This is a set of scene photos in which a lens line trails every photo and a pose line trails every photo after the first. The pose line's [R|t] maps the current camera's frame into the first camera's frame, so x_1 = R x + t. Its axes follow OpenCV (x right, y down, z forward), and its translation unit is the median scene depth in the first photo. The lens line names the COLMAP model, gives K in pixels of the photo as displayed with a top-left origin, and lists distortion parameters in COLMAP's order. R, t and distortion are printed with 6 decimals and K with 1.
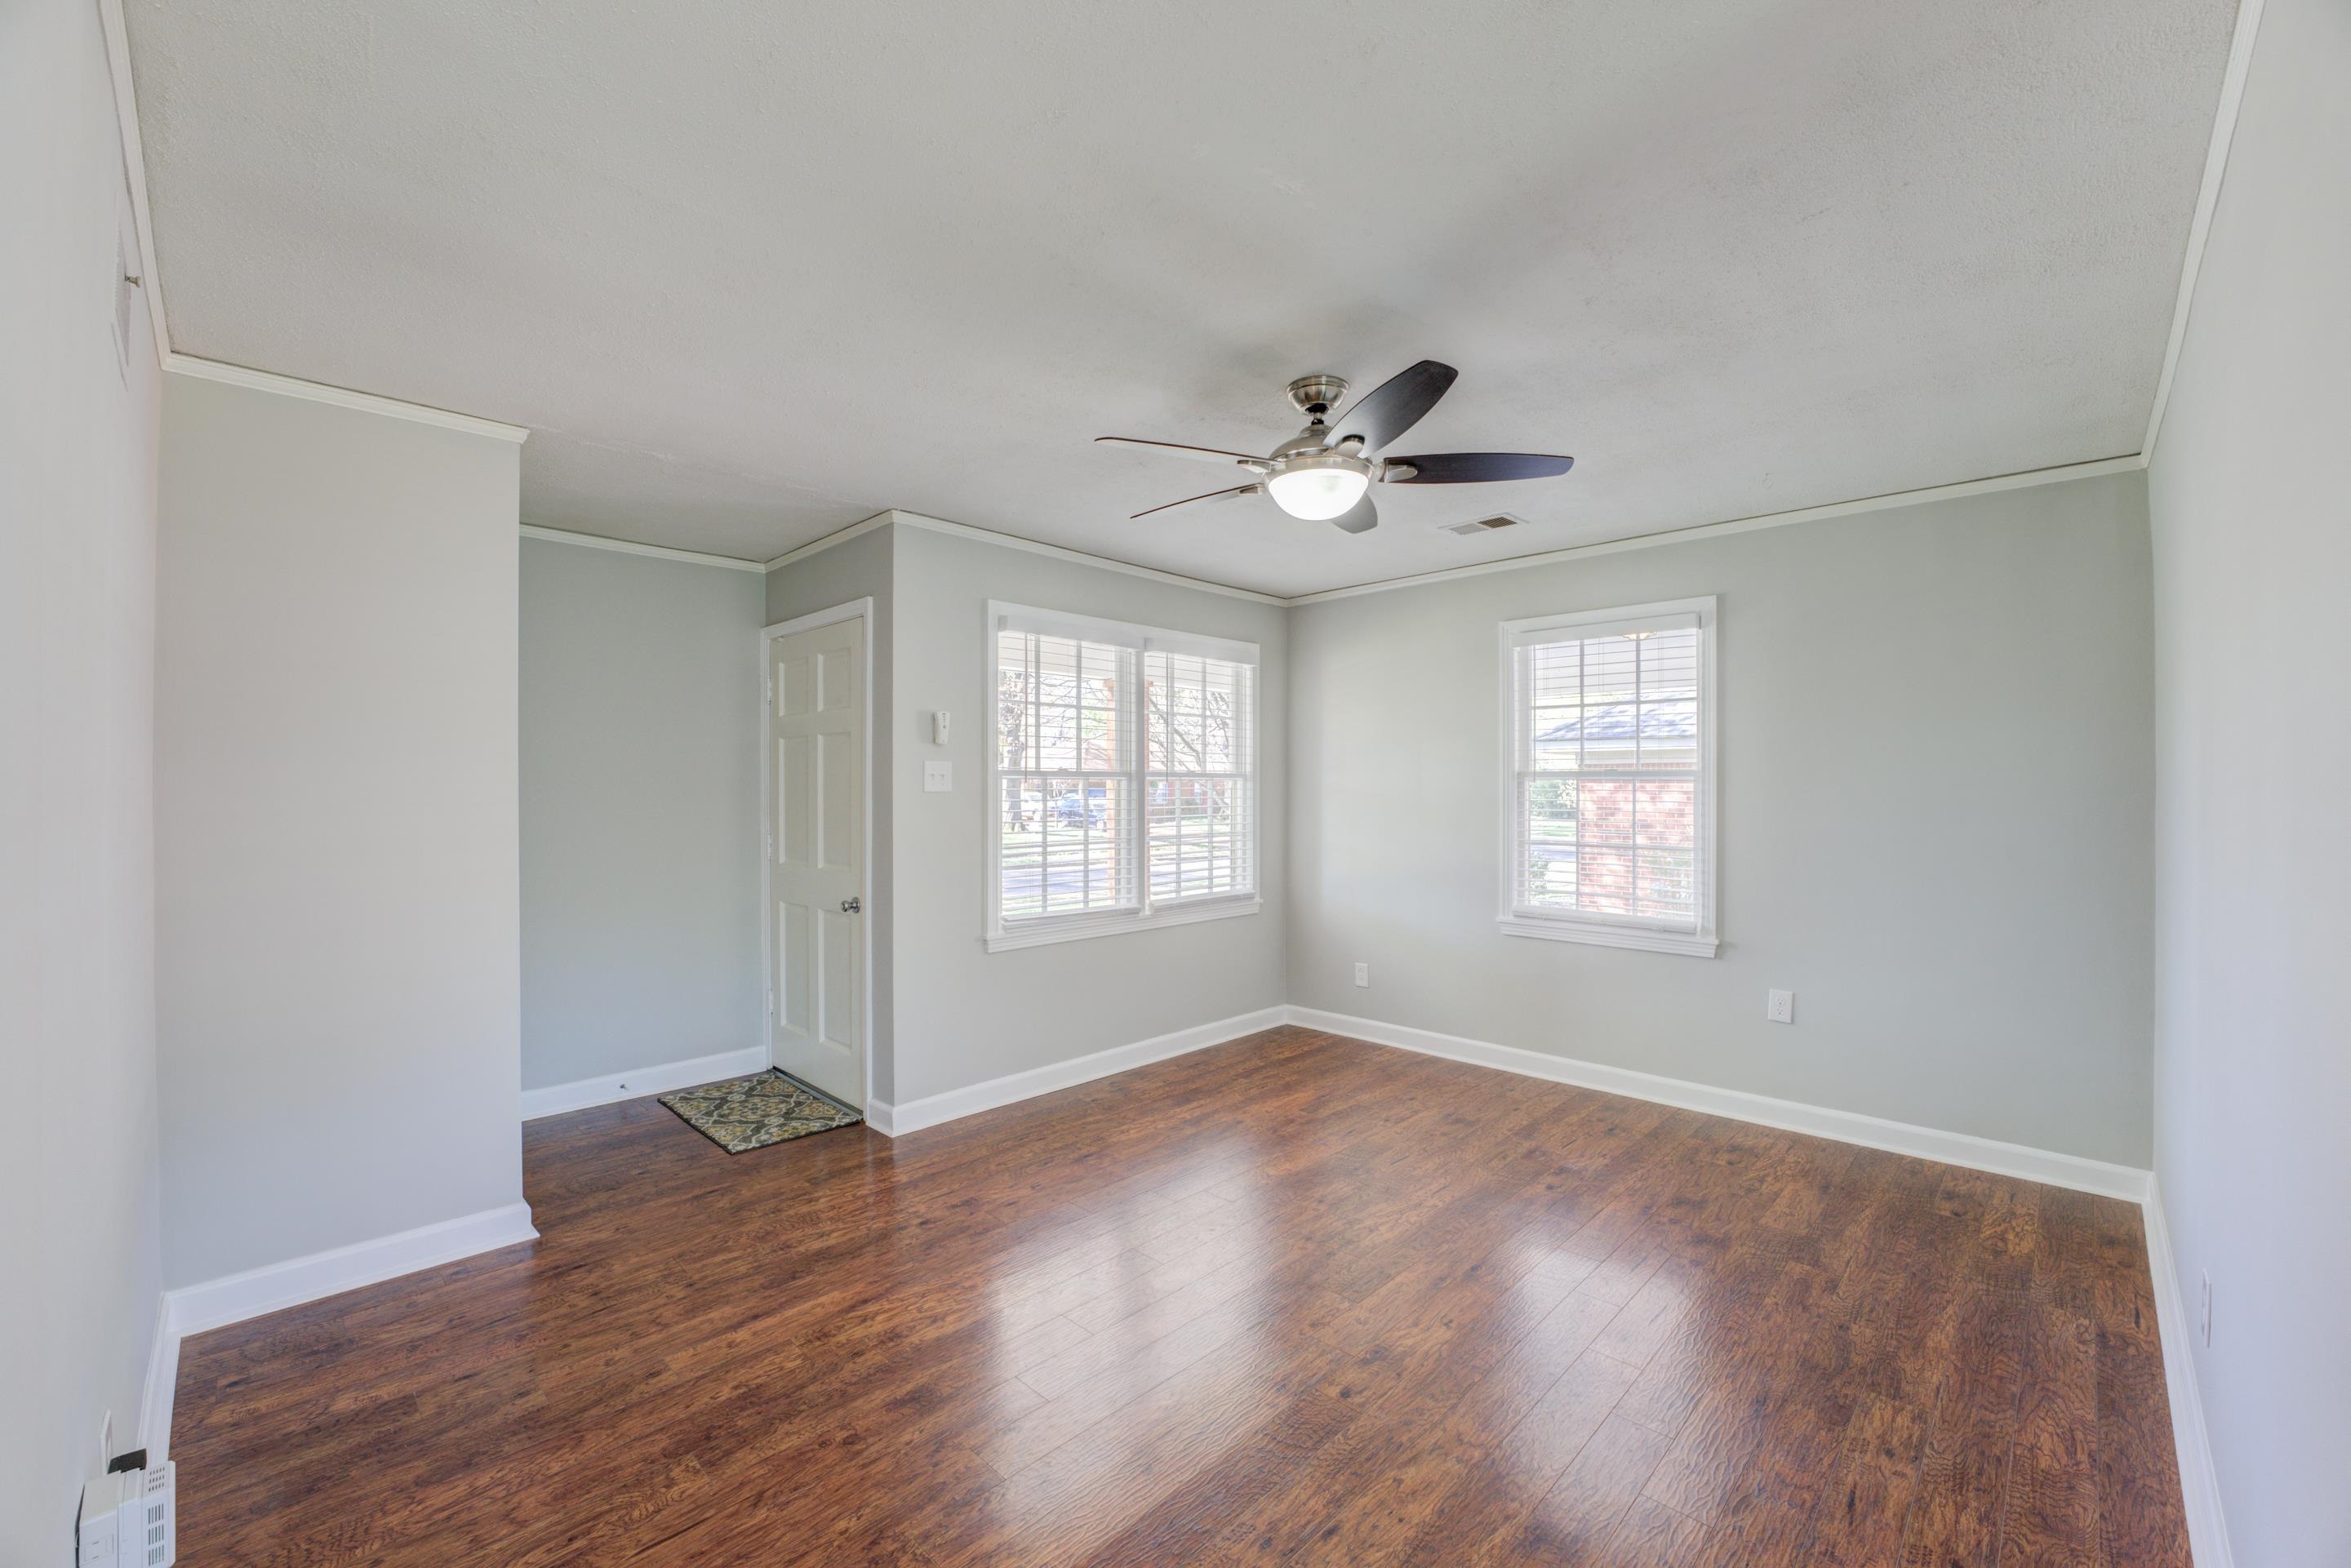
lens RADIAL K [[958.7, 0, 1159.2], [0, 958.7, 791.4], [0, 0, 1]] dist [0.000070, 0.000065]
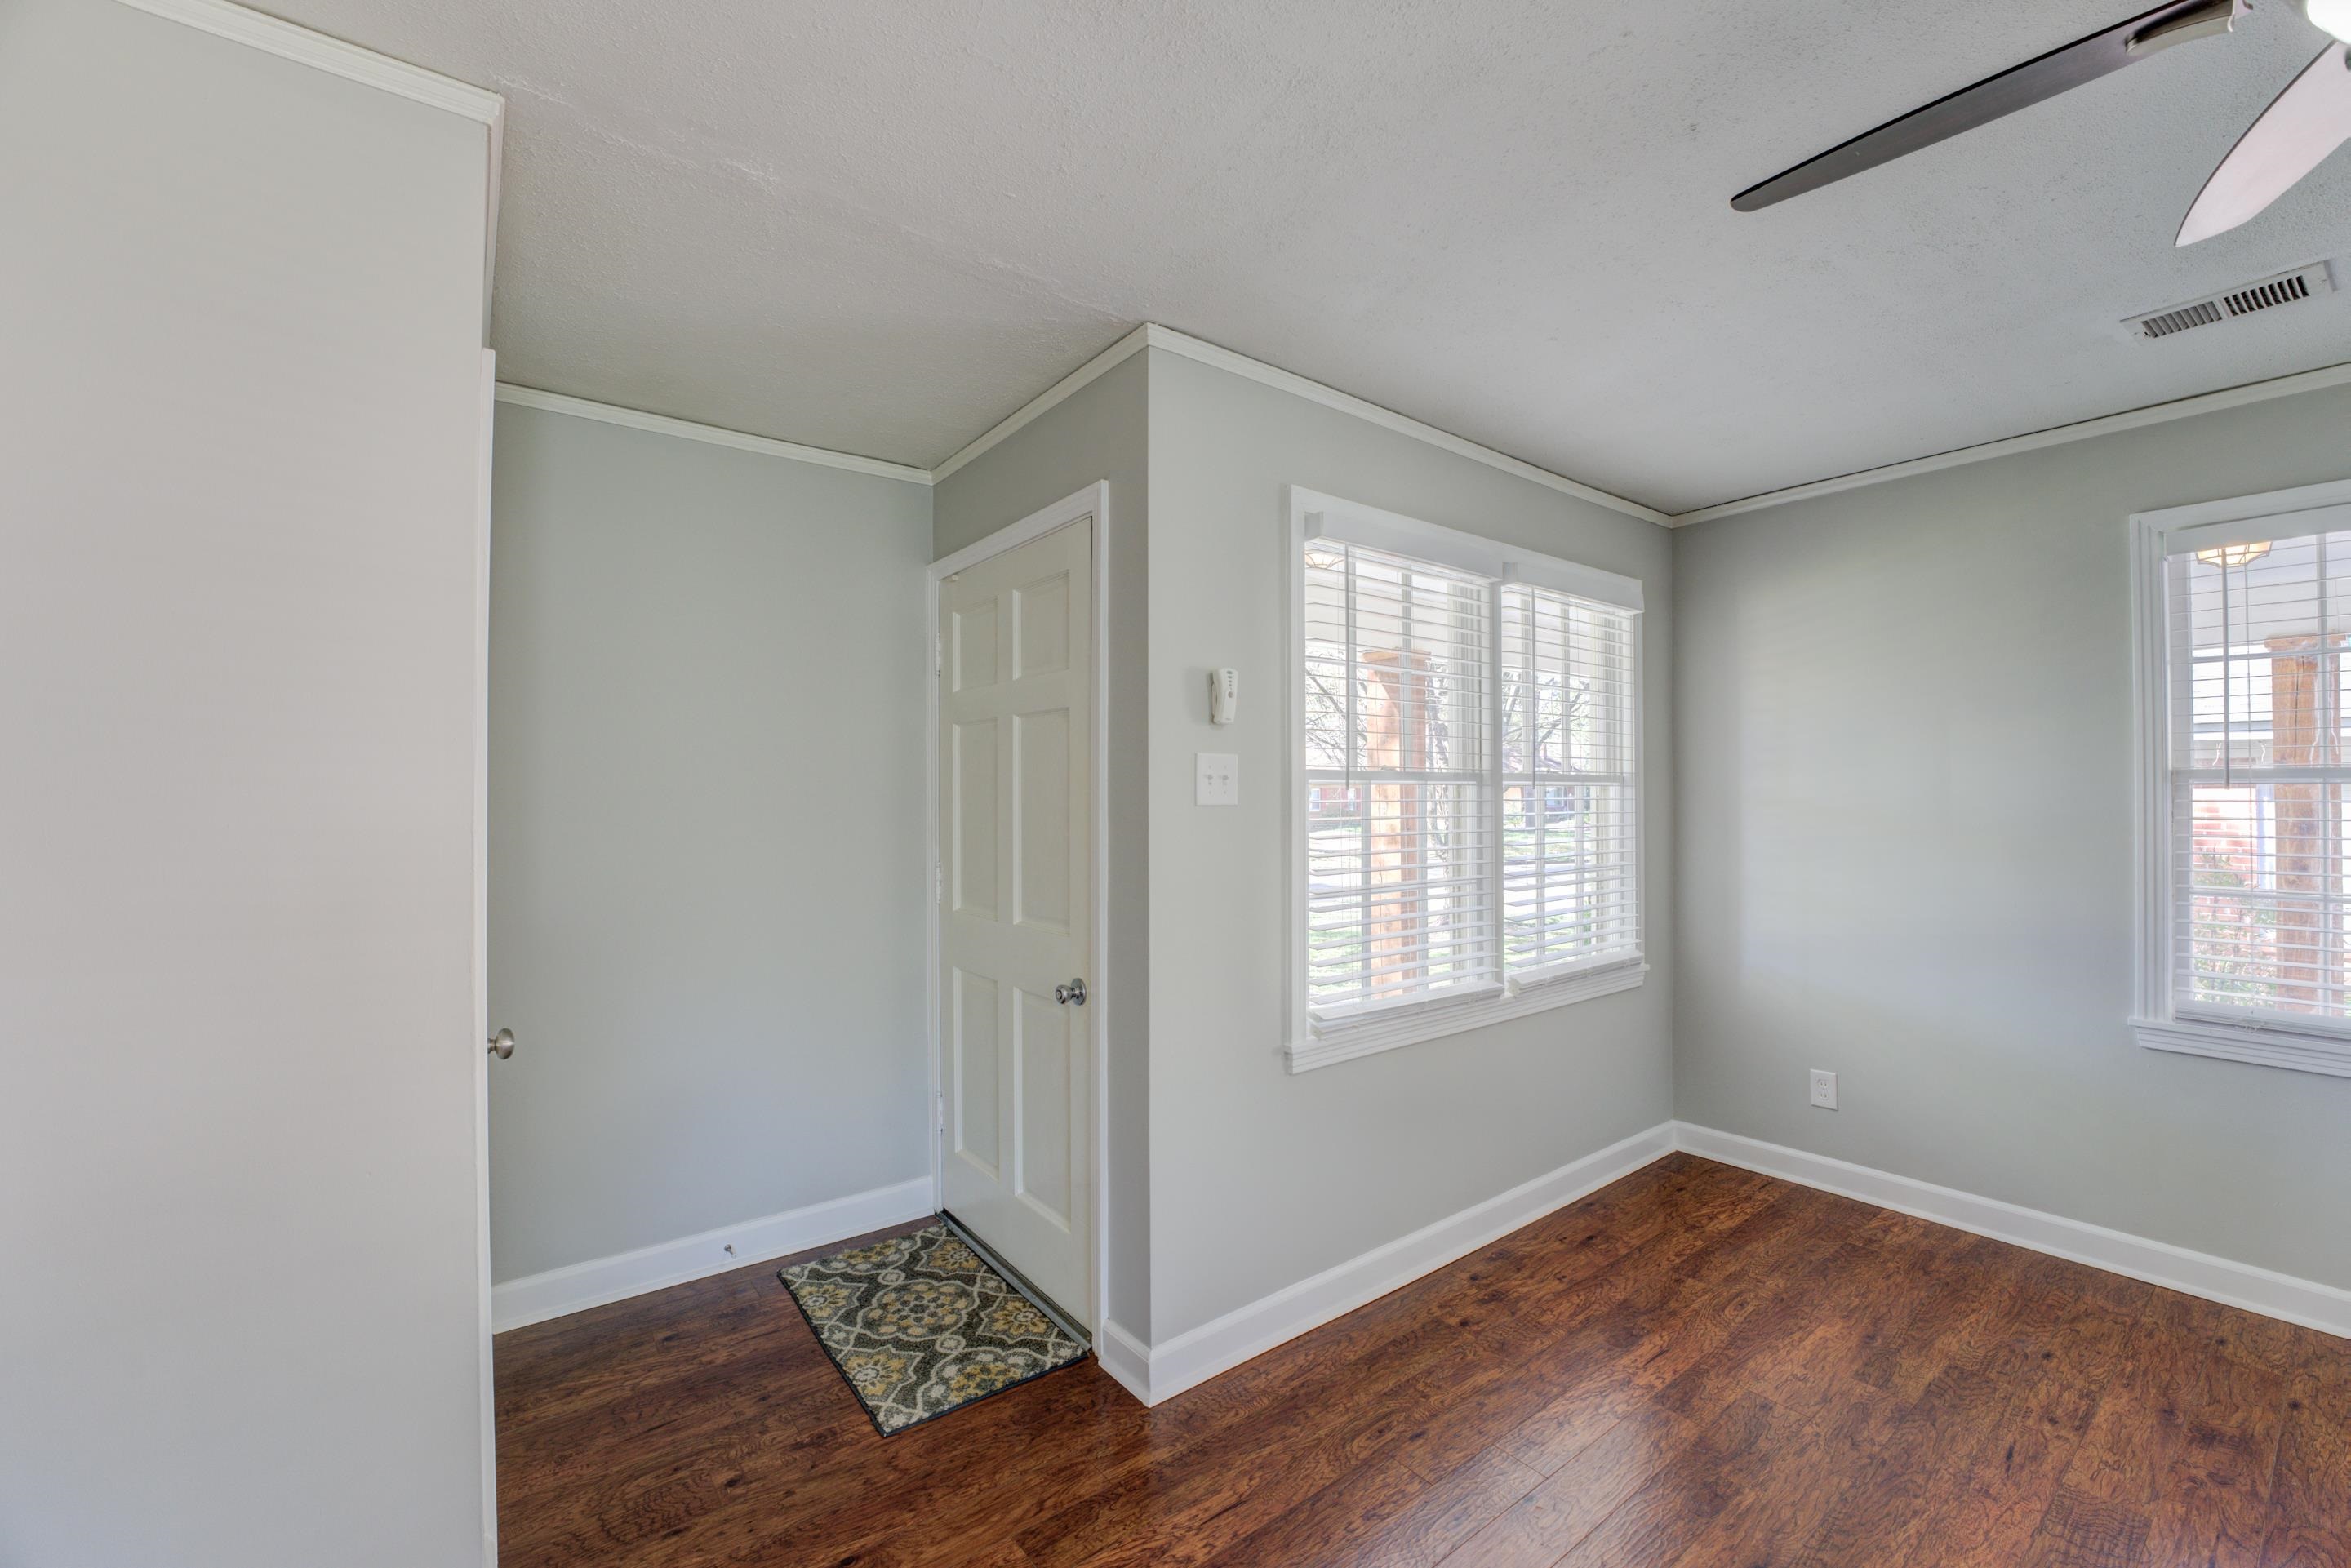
lens RADIAL K [[955.1, 0, 1169.7], [0, 955.1, 789.6], [0, 0, 1]] dist [-0.003758, -0.000146]
pose [[0.991196, -0.001916, -0.132391, -0.174715], [0.000625, 0.999952, -0.009795, -0.003404], [0.132403, 0.009626, 0.991149, 0.396351]]
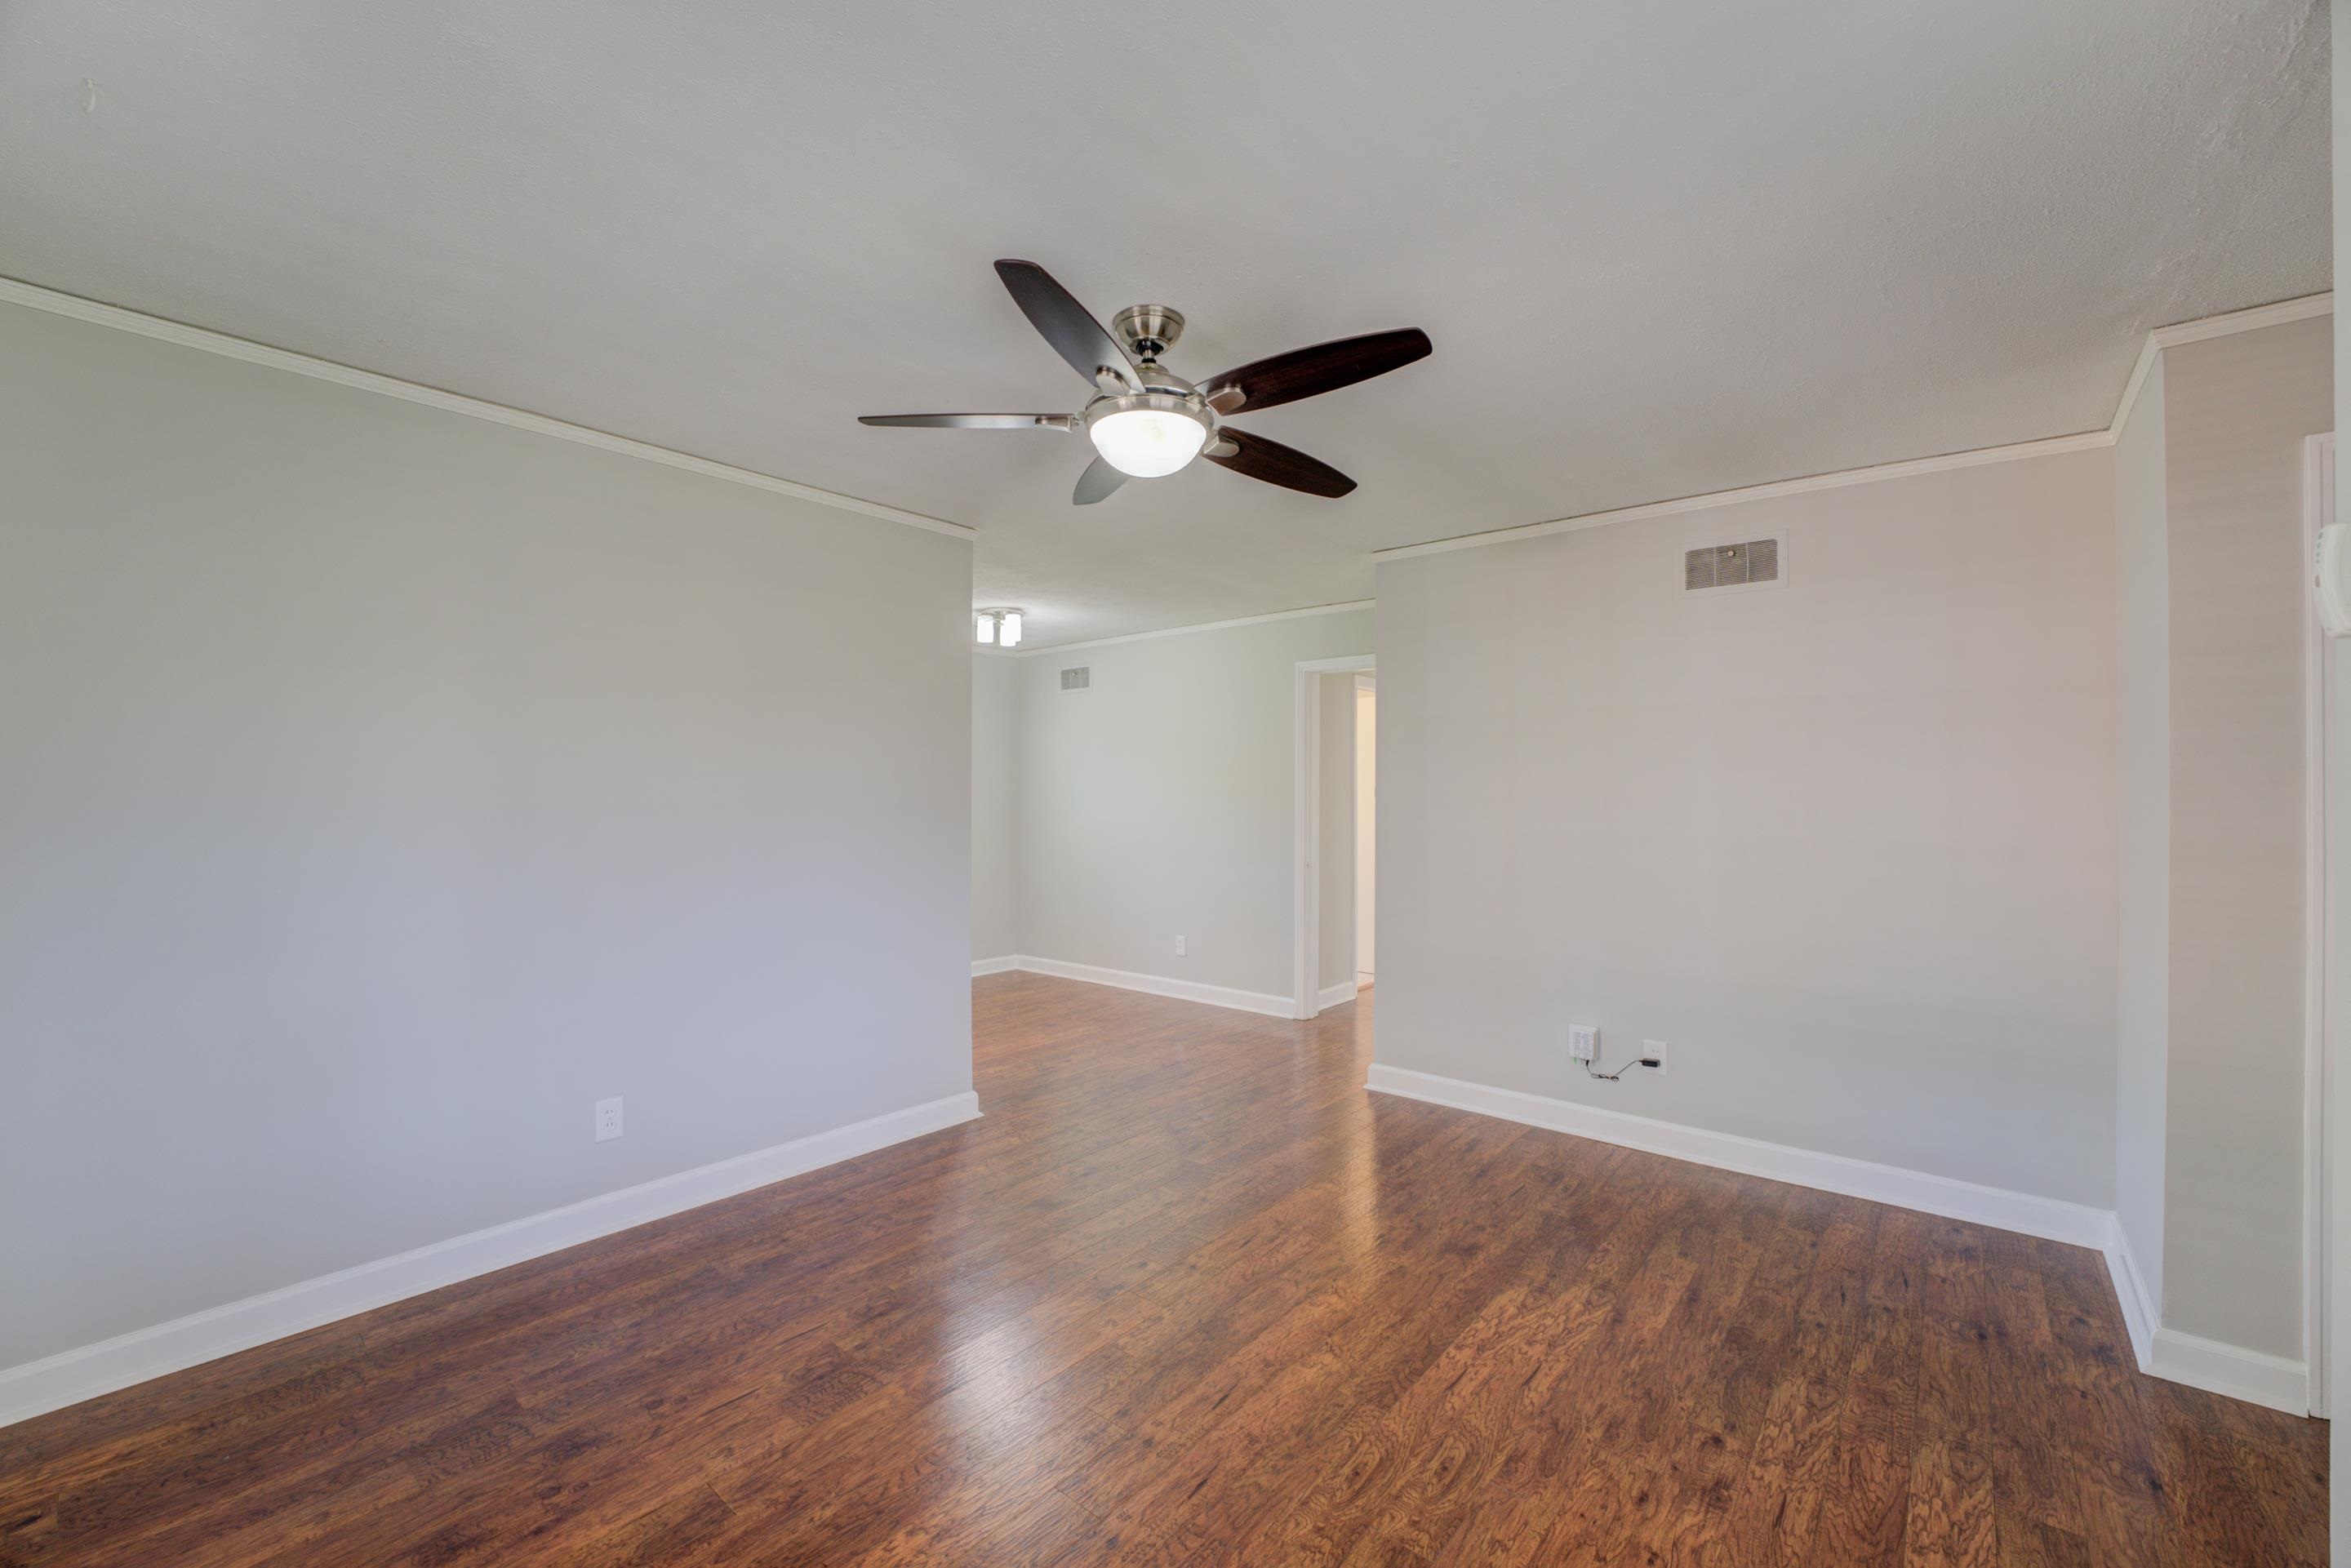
lens RADIAL K [[941.1, 0, 1175.5], [0, 941.1, 784.0], [0, 0, 1]] dist [-0.026608, 0.000322]
pose [[-0.995724, -0.003149, -0.092329, 0.140693], [-0.002677, 0.999983, -0.005235, -0.002985], [0.092344, -0.004965, -0.995715, 1.178858]]
